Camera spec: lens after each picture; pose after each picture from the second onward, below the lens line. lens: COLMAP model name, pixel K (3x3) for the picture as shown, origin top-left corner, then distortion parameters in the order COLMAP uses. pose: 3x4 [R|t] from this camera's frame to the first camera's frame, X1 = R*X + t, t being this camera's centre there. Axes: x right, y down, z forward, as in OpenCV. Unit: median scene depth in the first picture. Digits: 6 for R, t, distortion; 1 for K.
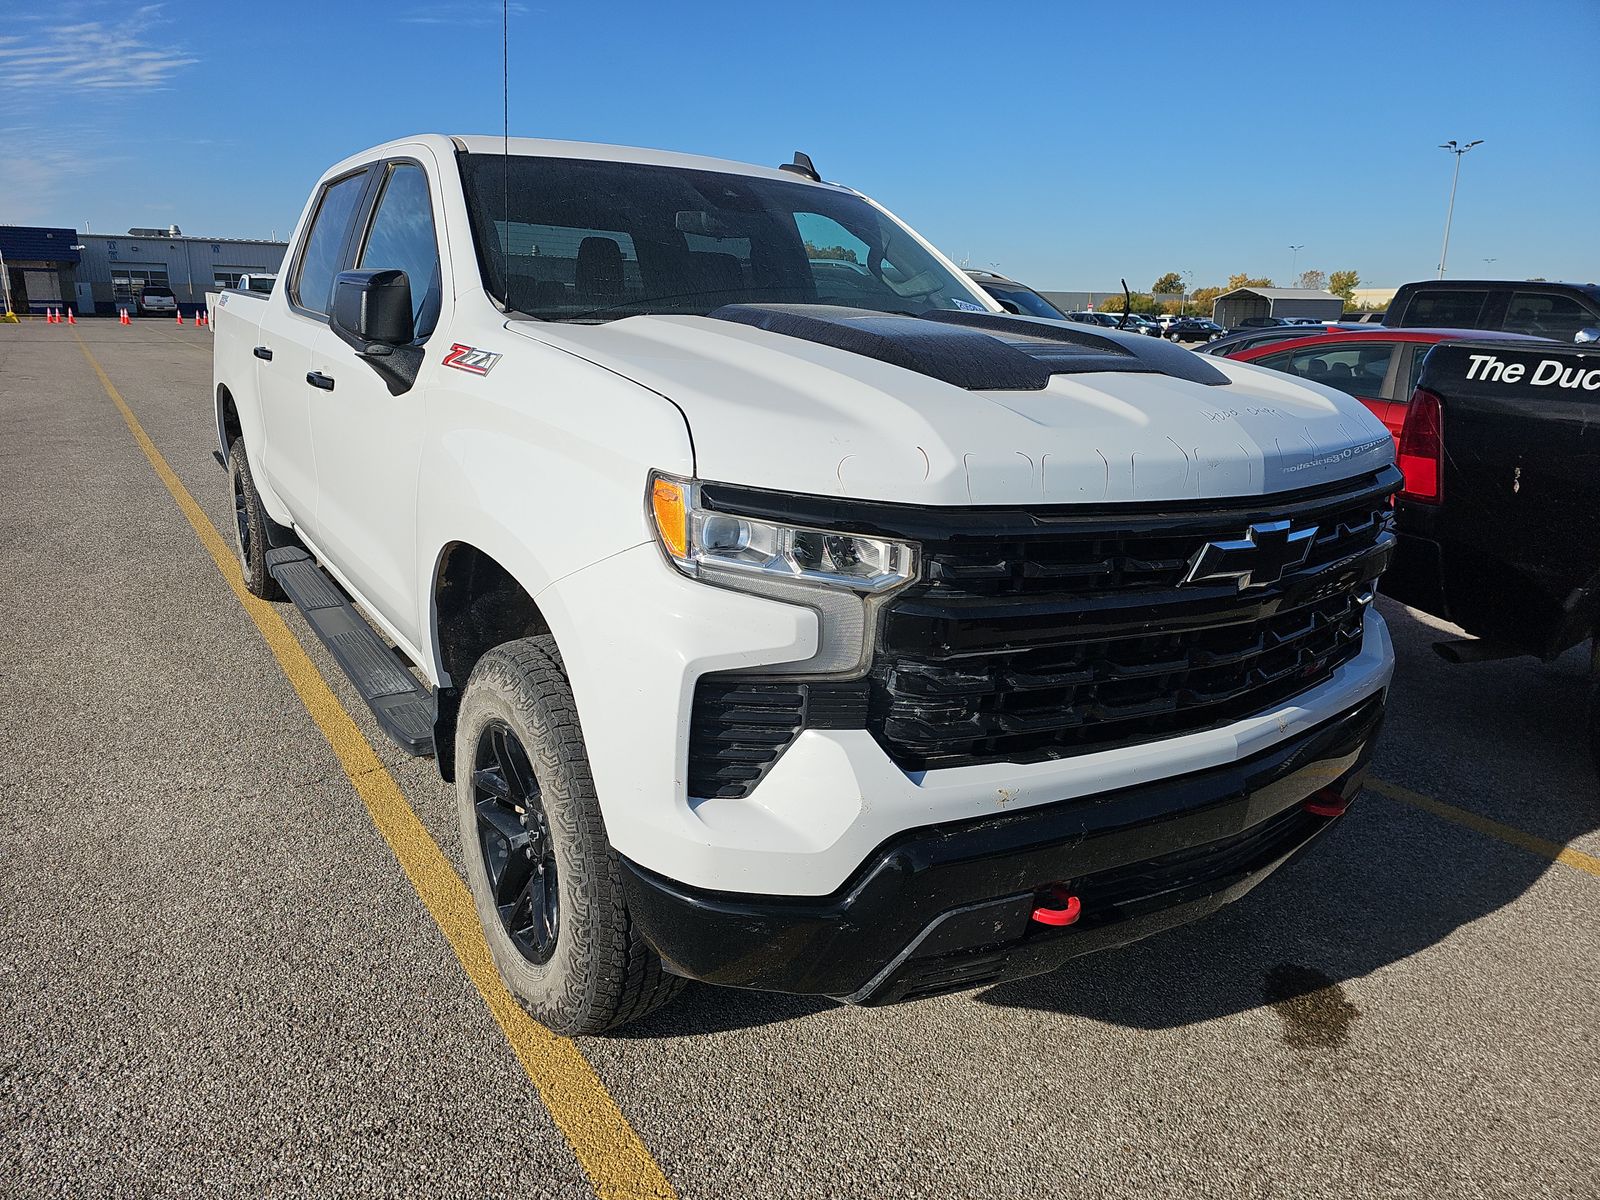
lens RADIAL K [[1075.9, 0, 799.9], [0, 1075.9, 594.4], [0, 0, 1]] dist [0.010857, -0.012701]
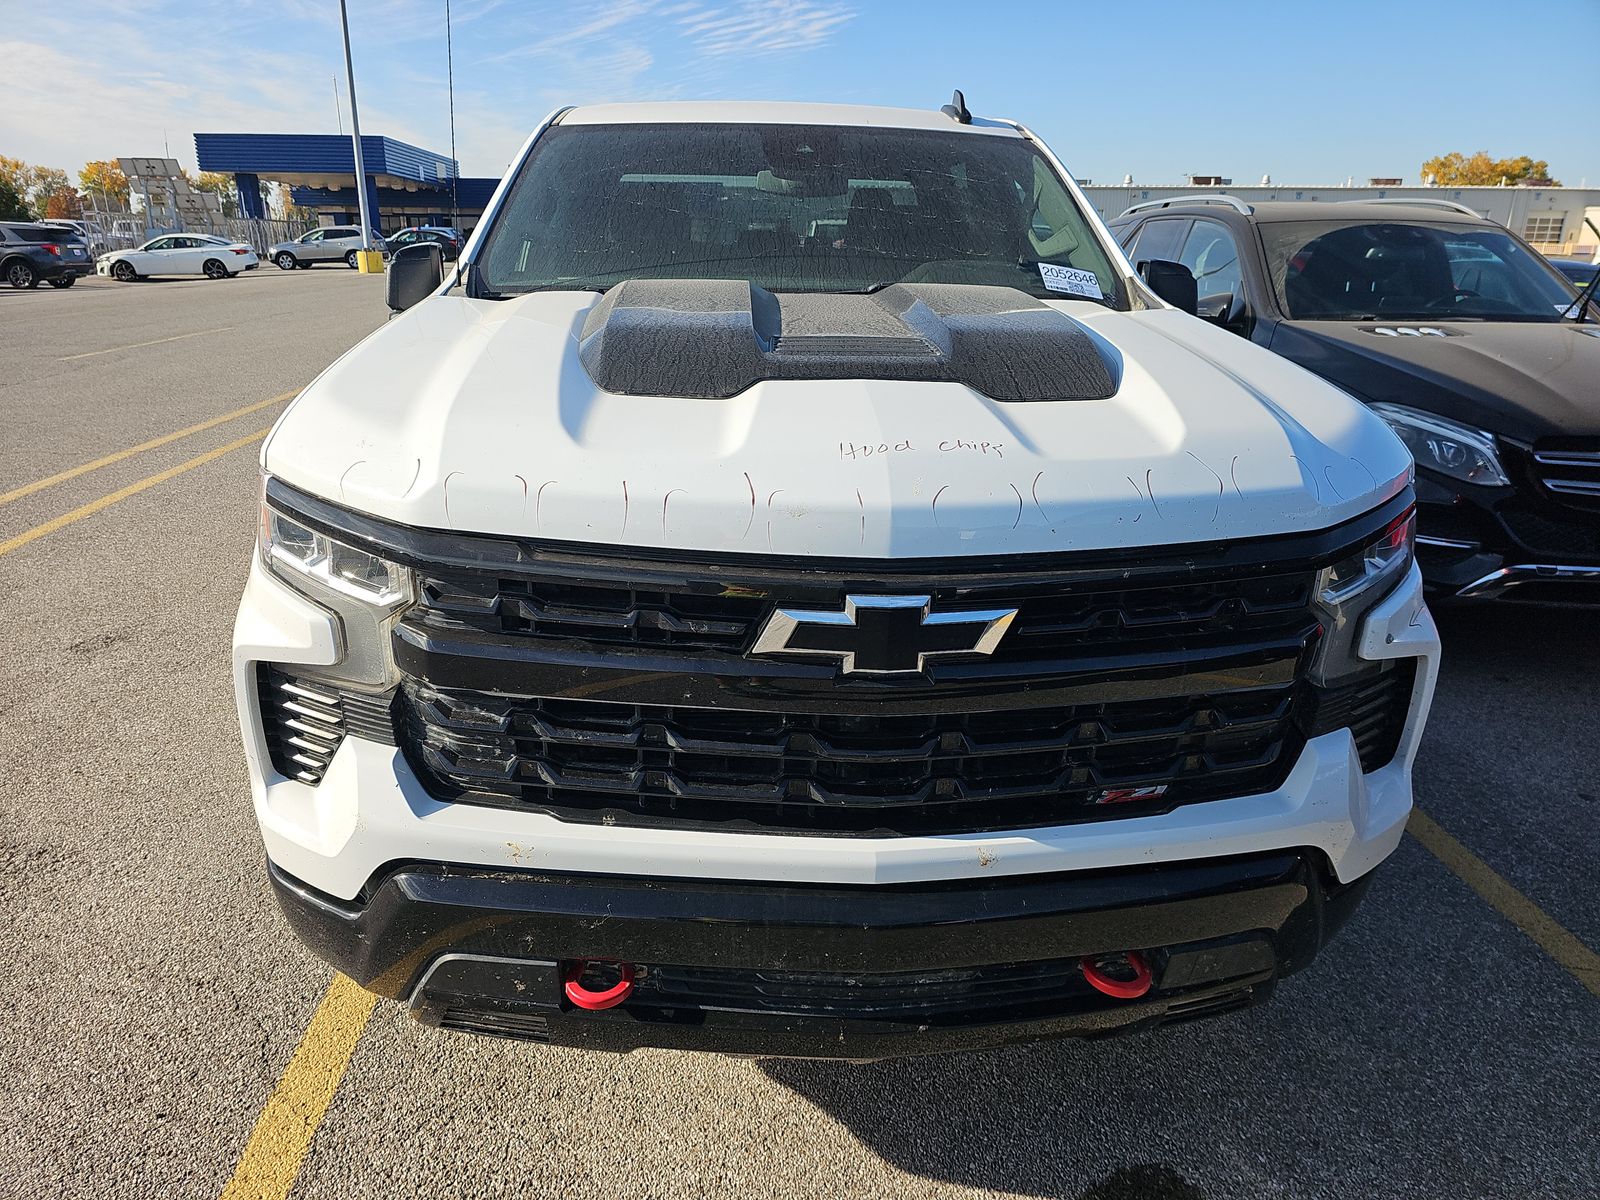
lens RADIAL K [[1075.9, 0, 801.2], [0, 1075.9, 606.0], [0, 0, 1]] dist [0.010857, -0.012701]
pose [[0.862203, 0.153733, -0.482671, 0.738419], [-0.121657, 0.987792, 0.097298, -0.123464], [0.491737, -0.025170, 0.870380, 0.305857]]
